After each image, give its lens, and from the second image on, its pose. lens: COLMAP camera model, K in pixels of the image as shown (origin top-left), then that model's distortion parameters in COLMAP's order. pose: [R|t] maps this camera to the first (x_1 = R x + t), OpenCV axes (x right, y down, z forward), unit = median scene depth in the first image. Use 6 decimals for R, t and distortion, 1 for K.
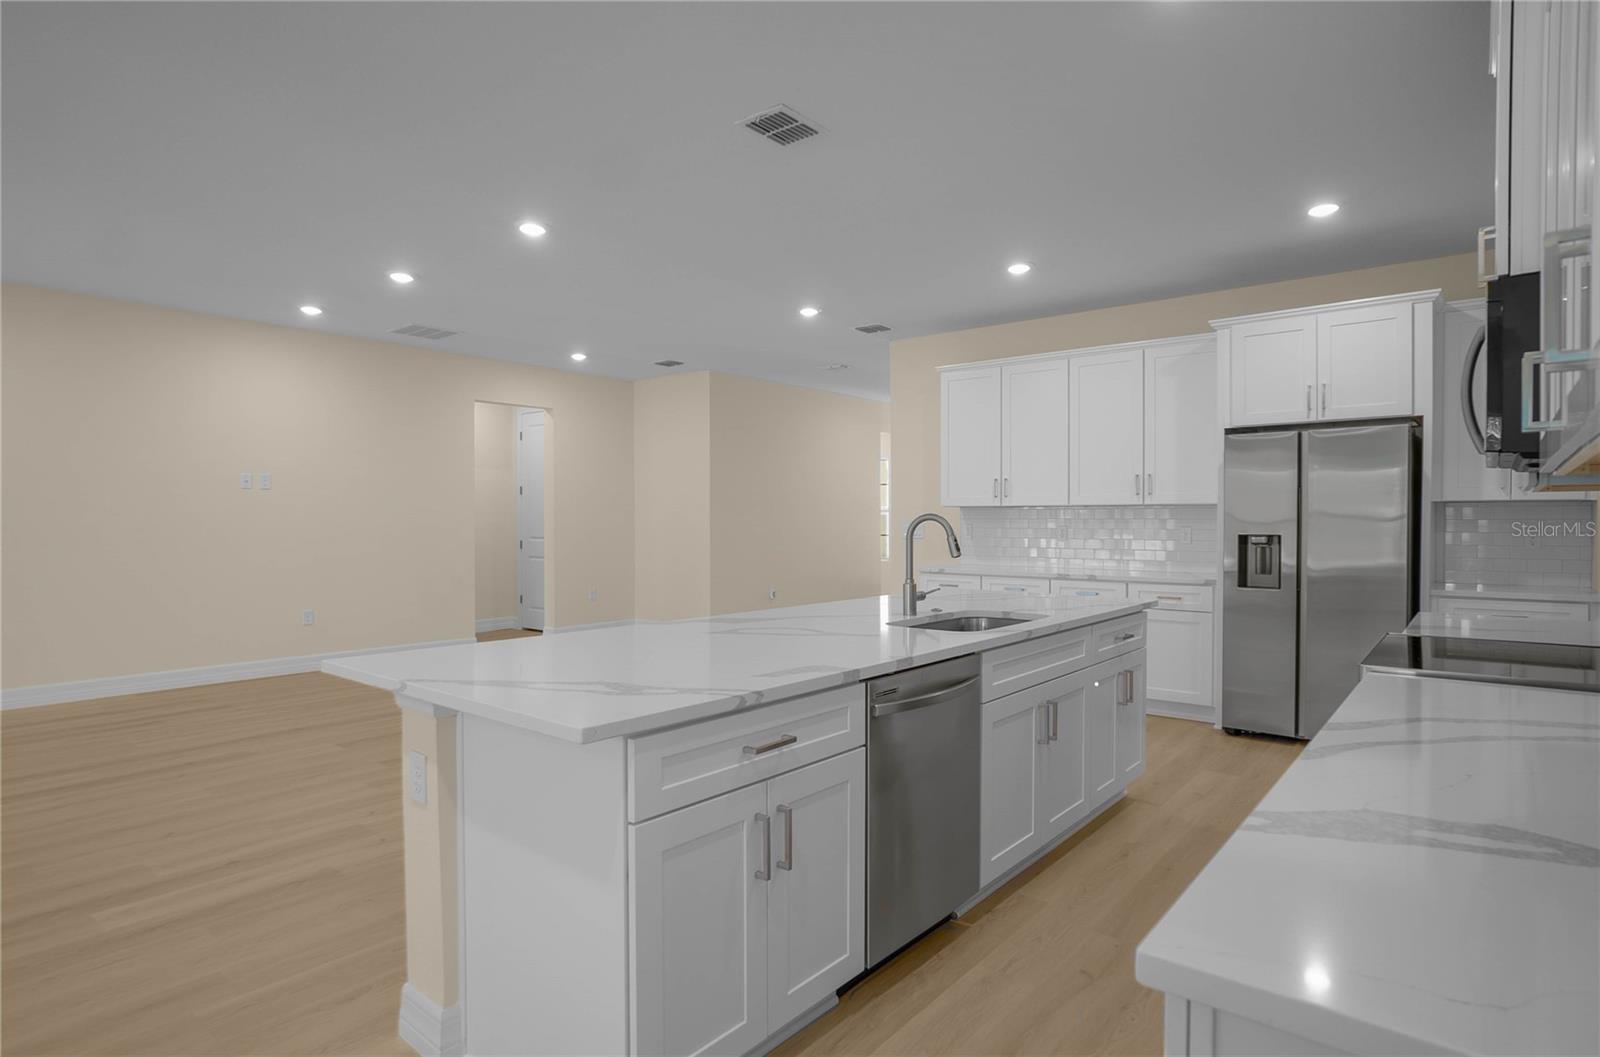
lens RADIAL K [[853.1, 0, 801.6], [0, 853.1, 531.5], [0, 0, 1]] dist [-0.023108, 0.006210]
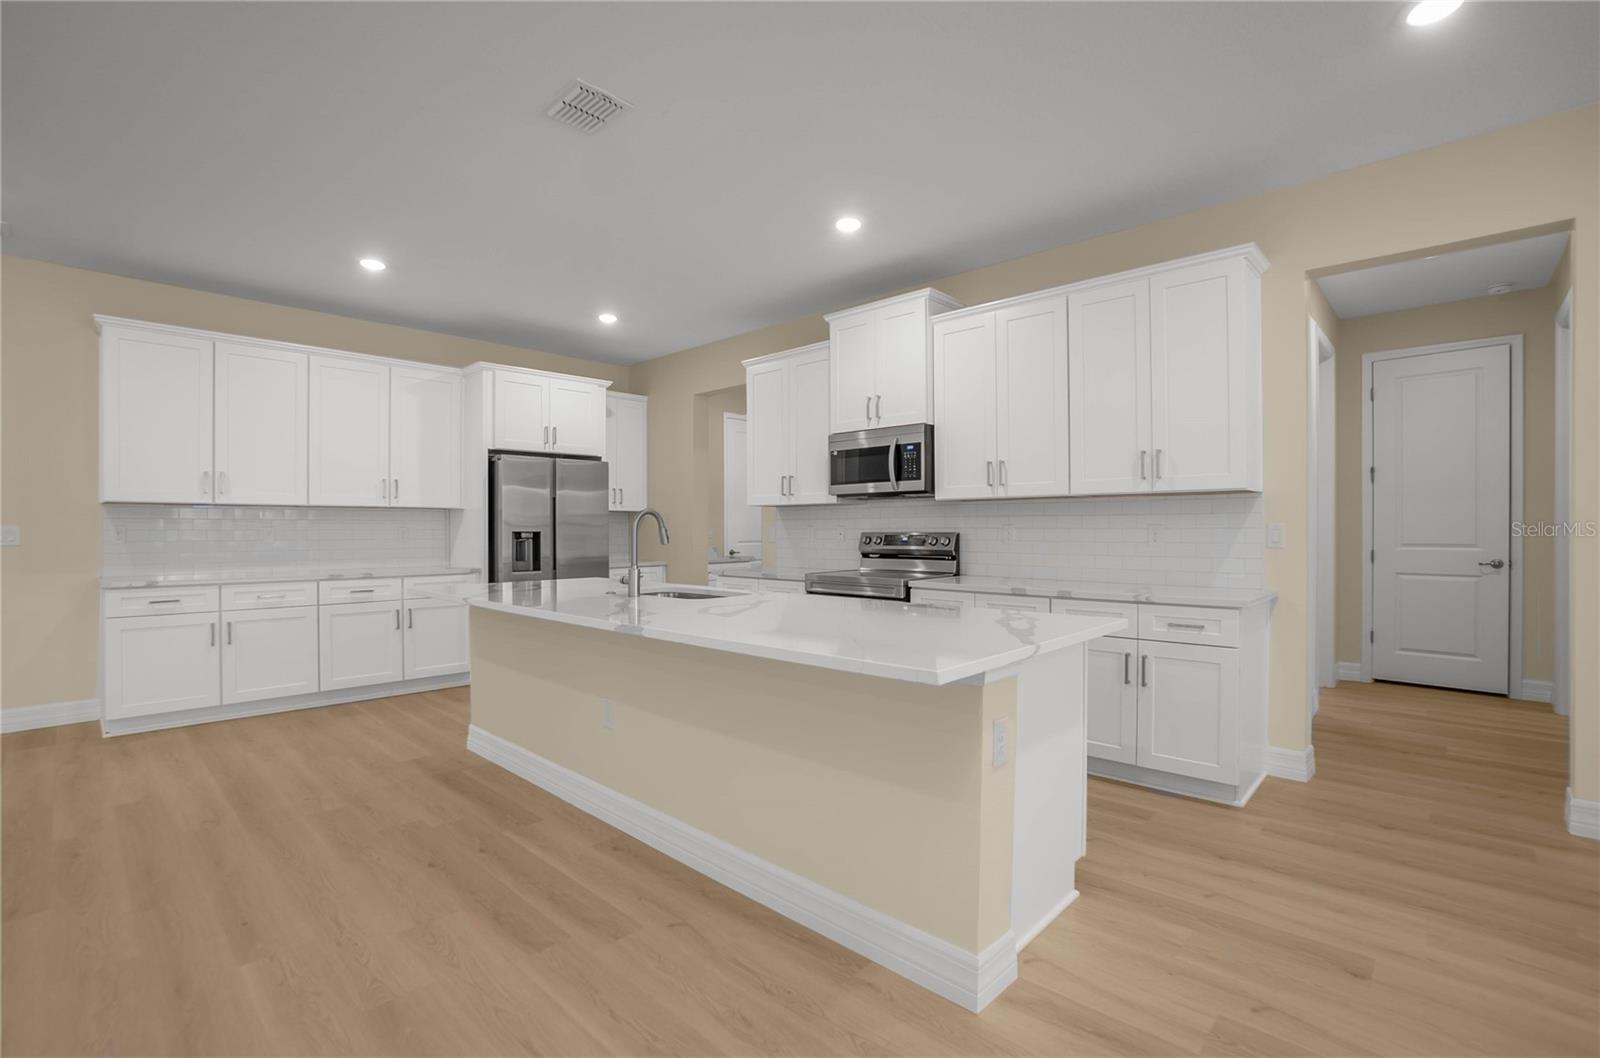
lens RADIAL K [[717.6, 0, 787.5], [0, 717.6, 534.7], [0, 0, 1]] dist [-0.027541, 0.000538]
pose [[0.090969, -0.010932, 0.995794, -0.560792], [0.012531, 0.999873, 0.009832, 0.002589], [-0.995775, 0.011584, 0.091095, 0.482643]]
